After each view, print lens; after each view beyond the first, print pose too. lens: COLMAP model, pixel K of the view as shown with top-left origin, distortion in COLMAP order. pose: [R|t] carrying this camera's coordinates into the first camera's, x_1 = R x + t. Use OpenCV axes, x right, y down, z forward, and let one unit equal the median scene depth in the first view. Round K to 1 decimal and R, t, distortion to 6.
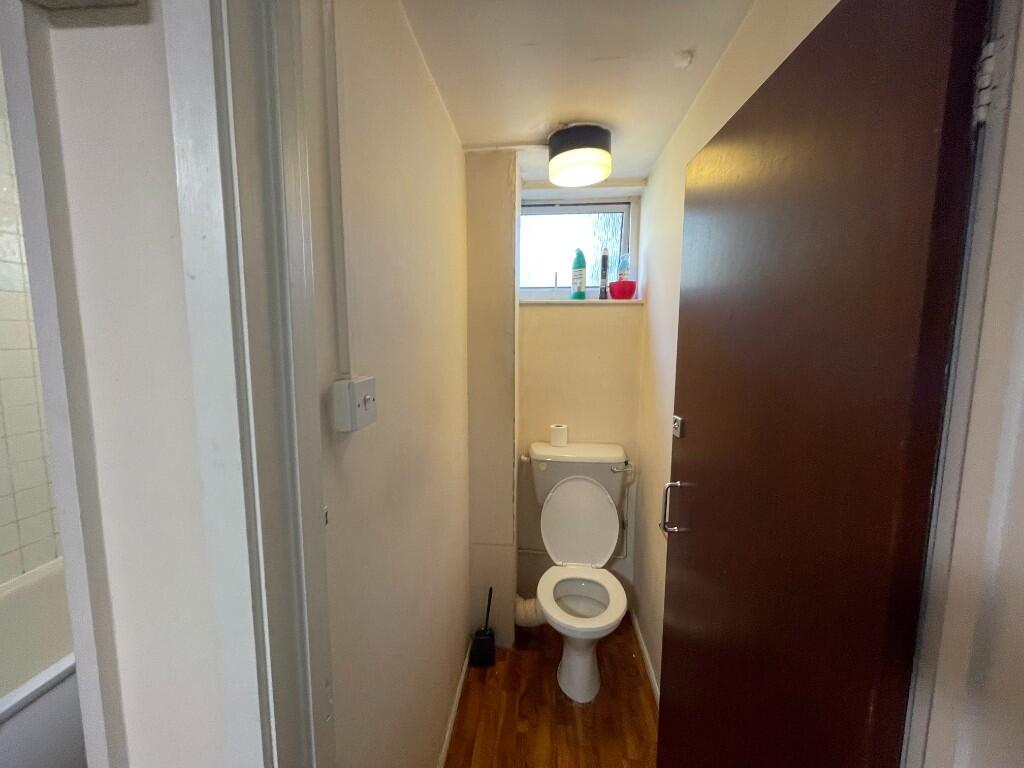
lens RADIAL K [[416.6, 0, 512.0], [0, 416.6, 384.0], [0, 0, 1]] dist [-0.003826, -0.000231]
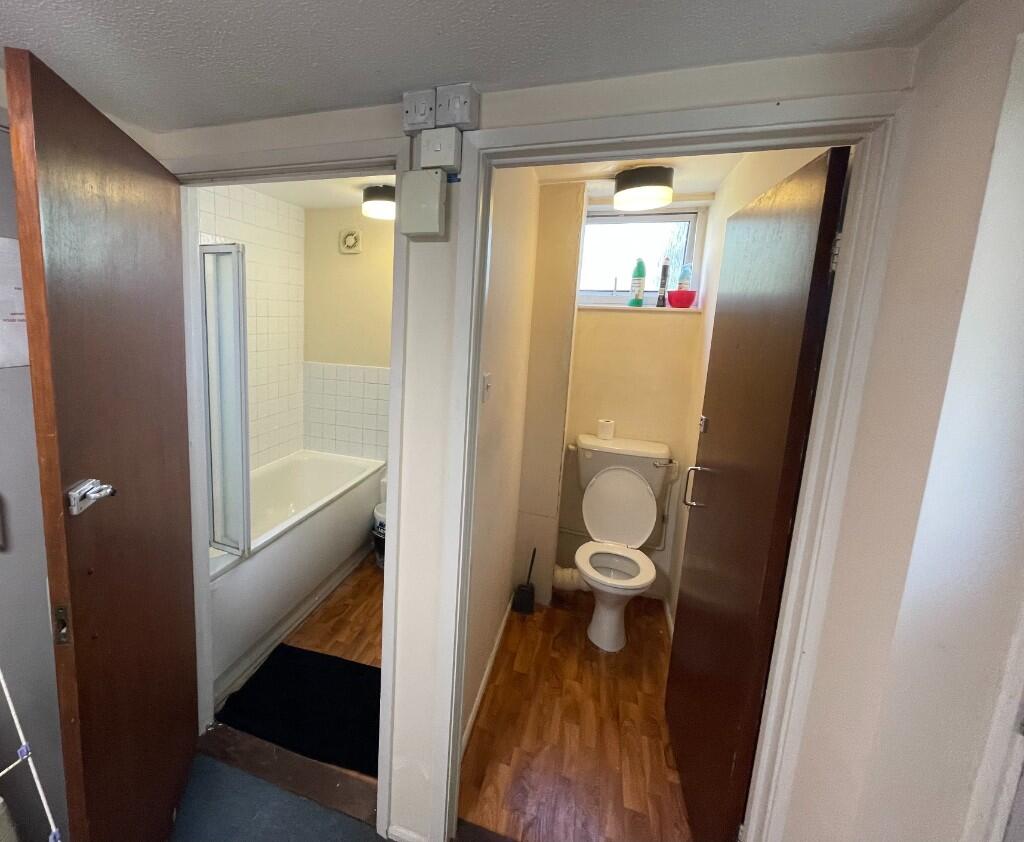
lens RADIAL K [[482.8, 0, 422.5], [0, 482.8, 388.6], [0, 0, 1]] dist [-0.001711, -0.000442]
pose [[0.961218, 0.073653, -0.265772, -0.024606], [-0.064772, 0.997014, 0.042040, -0.007258], [0.268075, -0.023195, 0.963119, -0.384144]]
